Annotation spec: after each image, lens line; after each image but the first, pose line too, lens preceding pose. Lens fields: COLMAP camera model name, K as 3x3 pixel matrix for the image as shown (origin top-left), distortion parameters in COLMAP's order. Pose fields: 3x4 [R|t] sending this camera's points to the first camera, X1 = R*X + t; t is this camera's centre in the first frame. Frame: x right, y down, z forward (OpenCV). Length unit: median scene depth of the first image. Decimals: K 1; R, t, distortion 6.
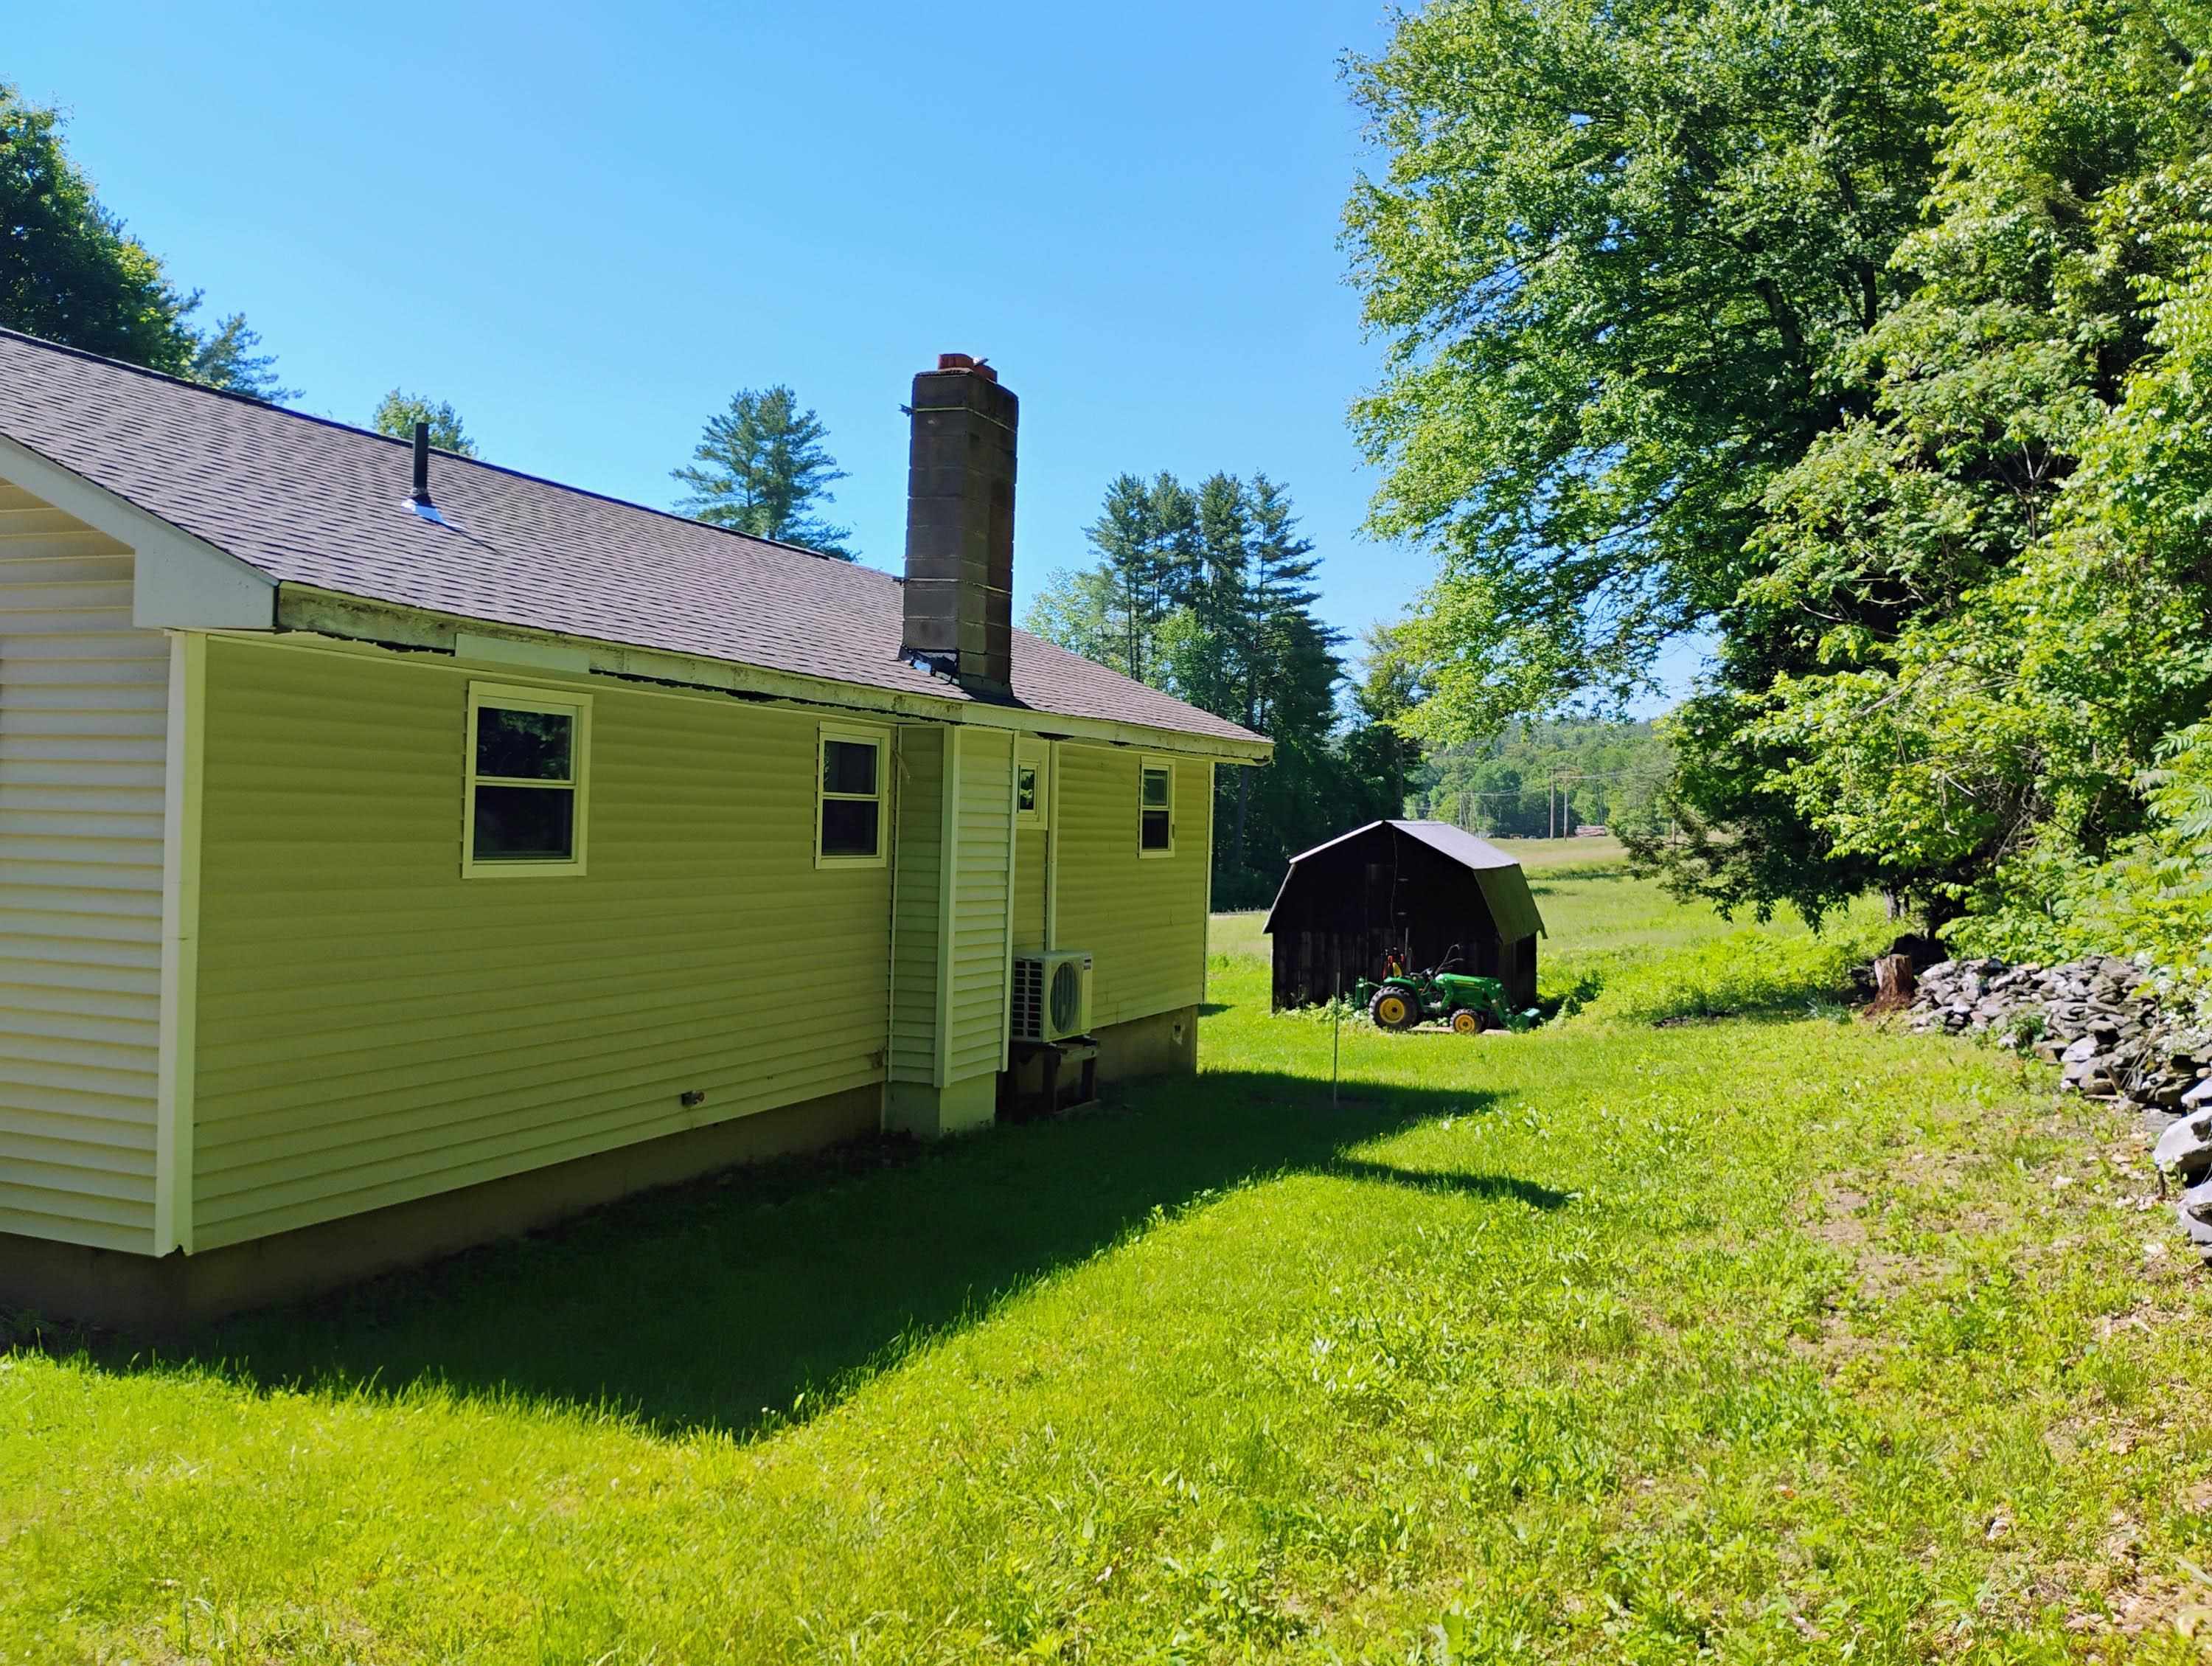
lens RADIAL K [[1811.0, 0, 1107.5], [0, 1811.0, 831.5], [0, 0, 1]] dist [0.039583, -0.053675]
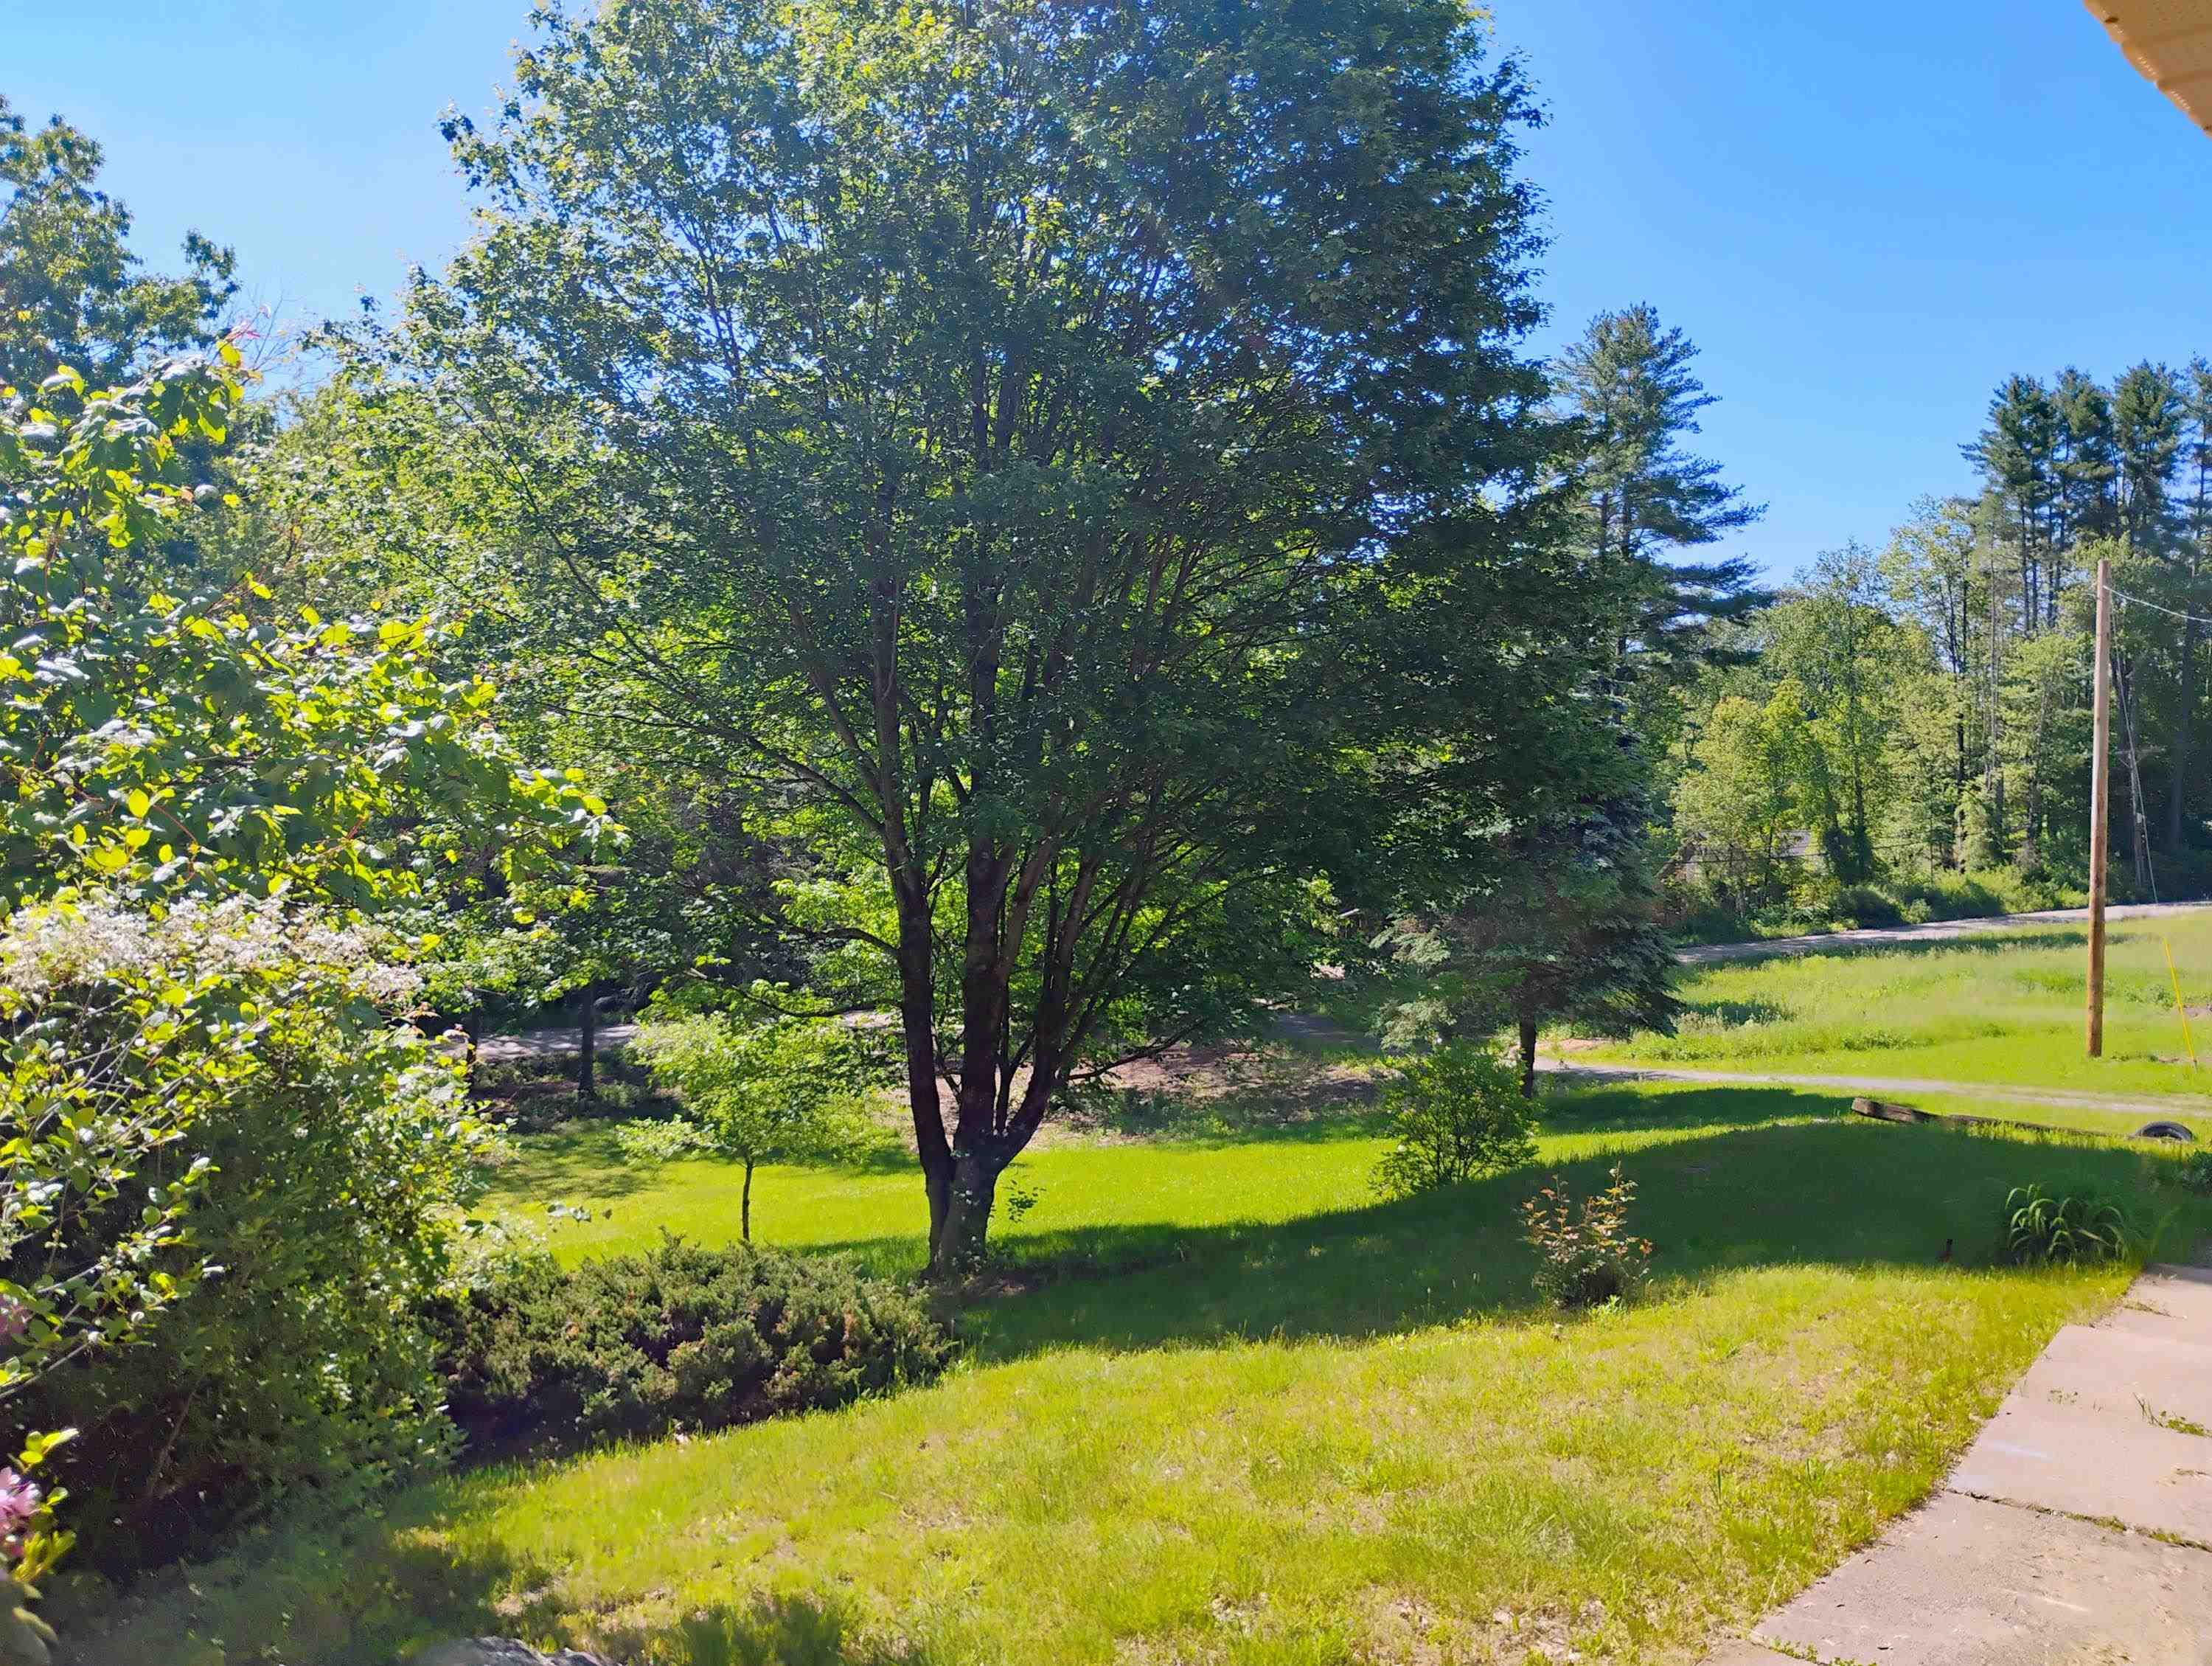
lens RADIAL K [[1811.0, 0, 1111.0], [0, 1811.0, 832.0], [0, 0, 1]] dist [0.039583, -0.053675]
pose [[0.935280, -0.015249, -0.353581, -0.110296], [0.019261, 0.999784, 0.007832, -0.003121], [0.353385, -0.014136, 0.935371, 0.086135]]
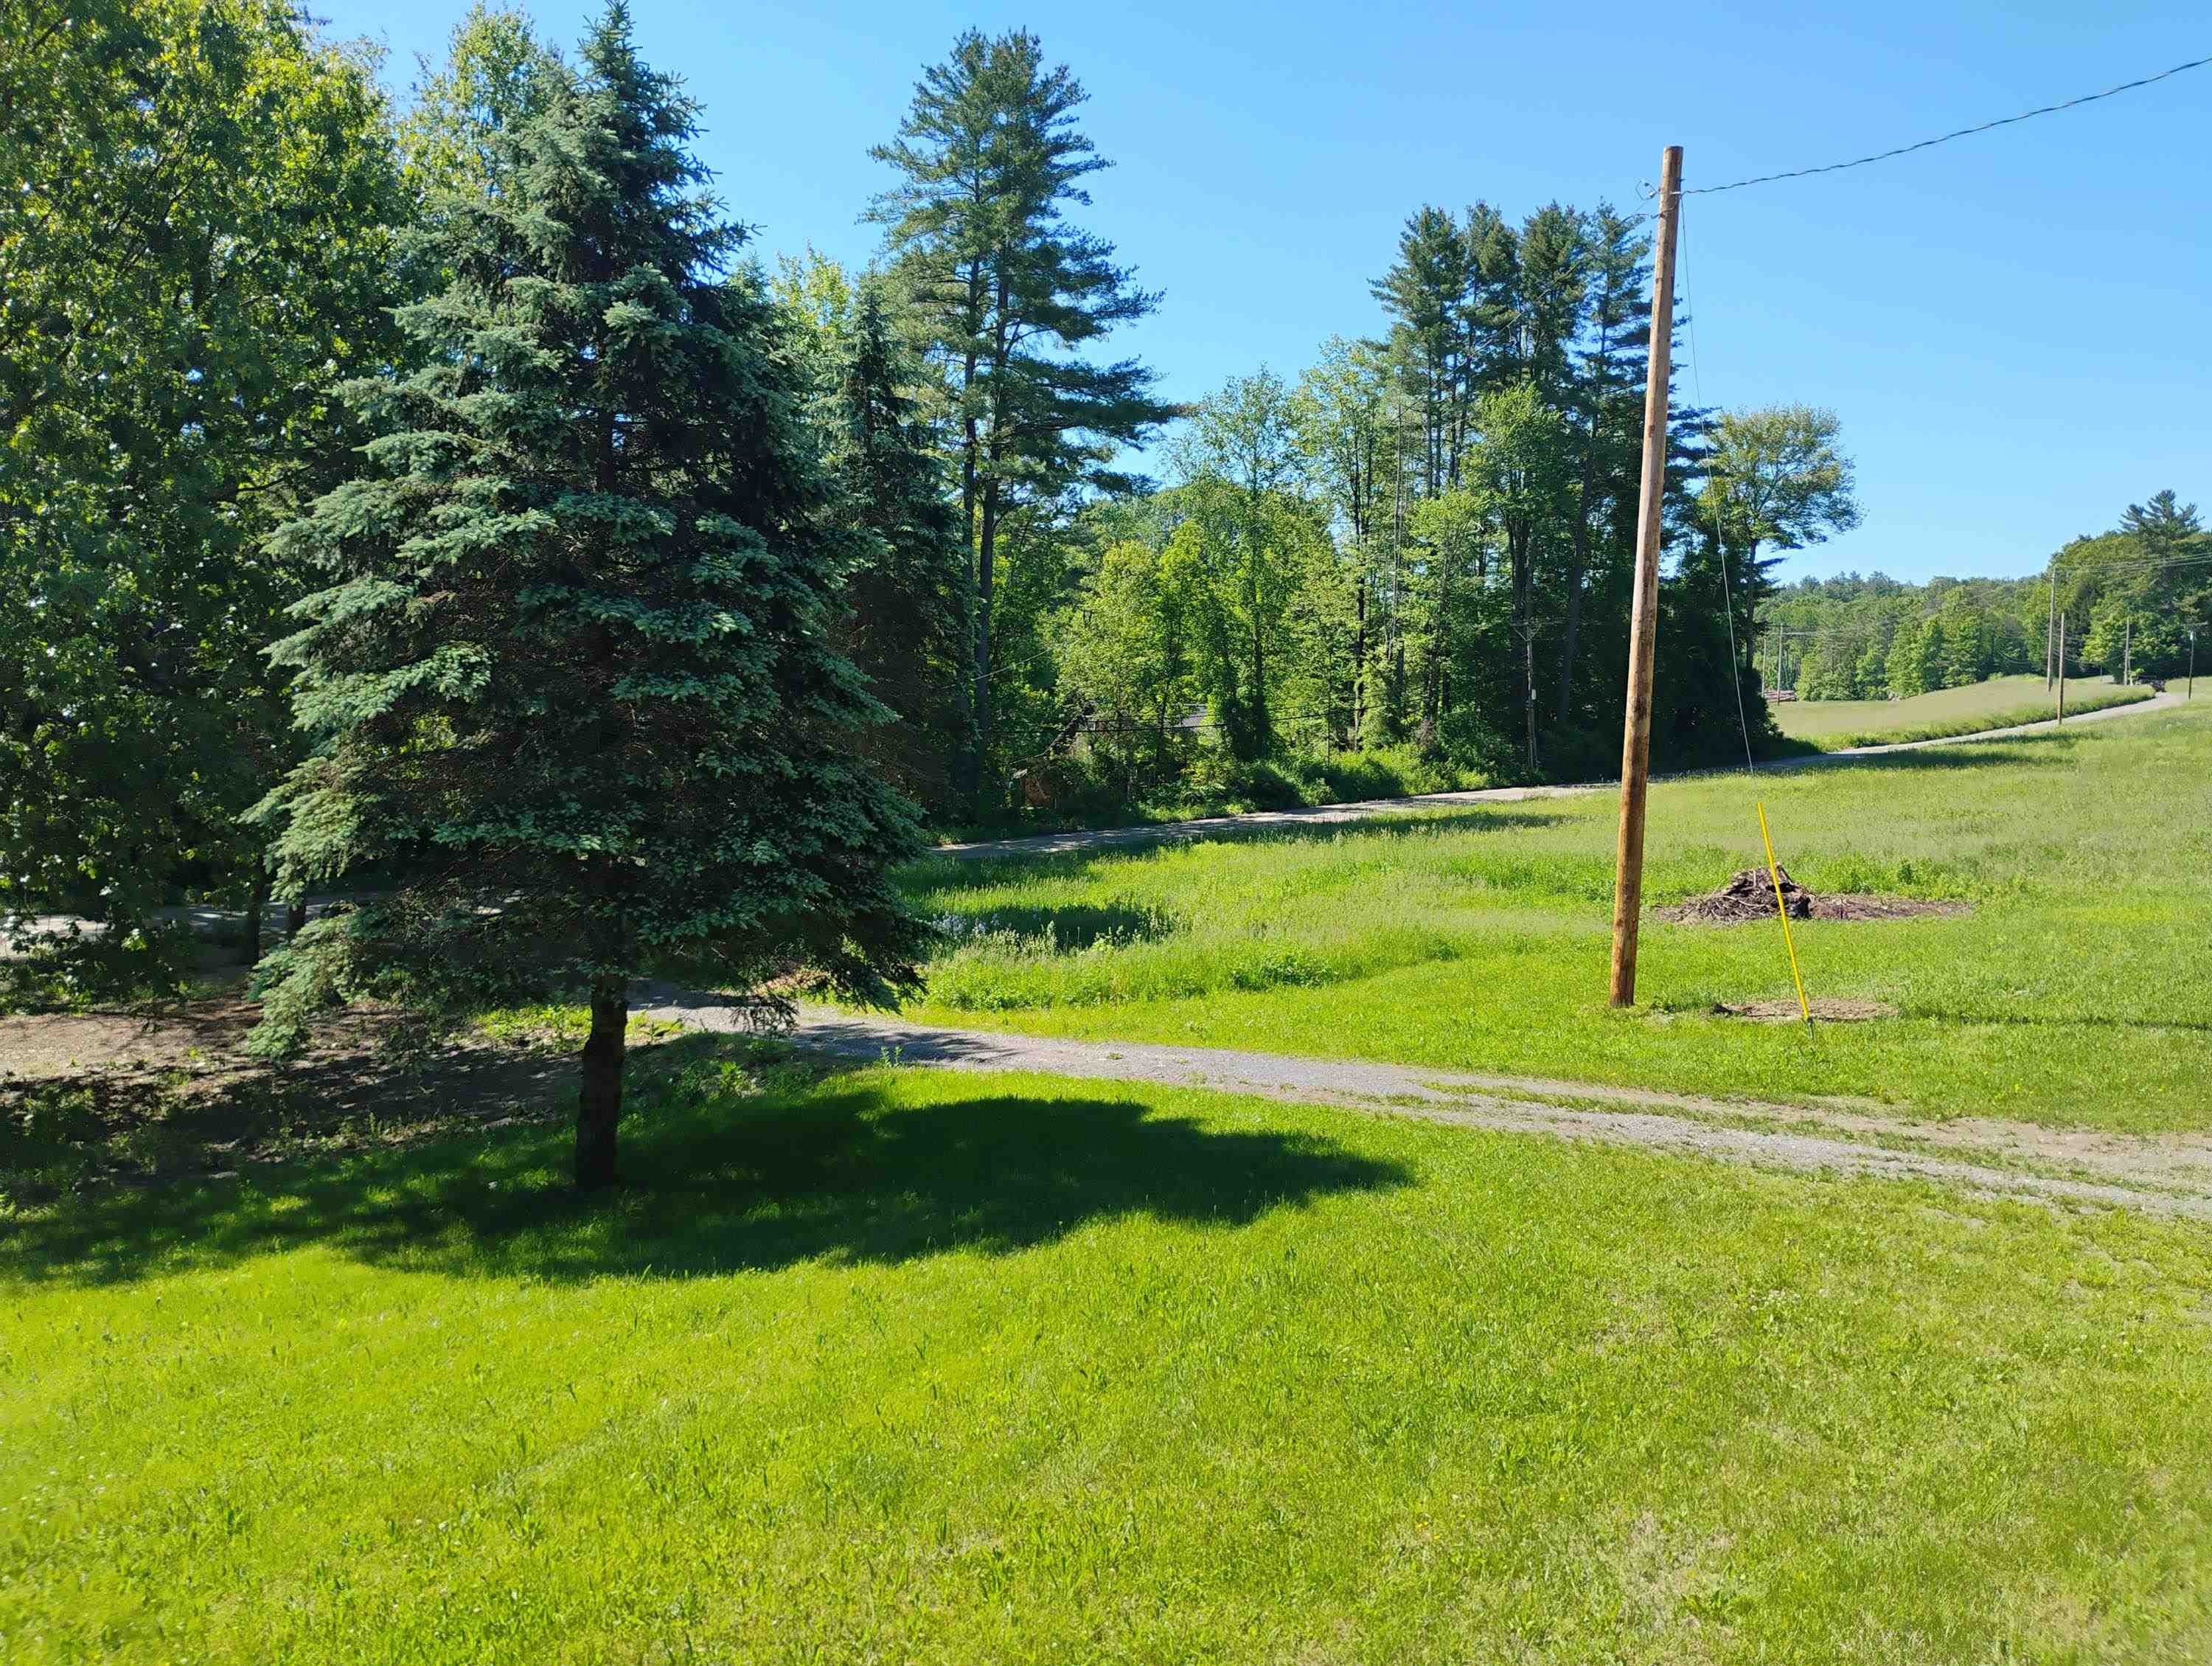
lens RADIAL K [[1811.0, 0, 1099.4], [0, 1811.0, 826.9], [0, 0, 1]] dist [0.039583, -0.053675]
pose [[0.998350, 0.004973, -0.057200, -0.105938], [-0.001038, 0.997642, 0.068621, 0.012391], [0.057406, -0.068448, 0.996002, 0.277526]]
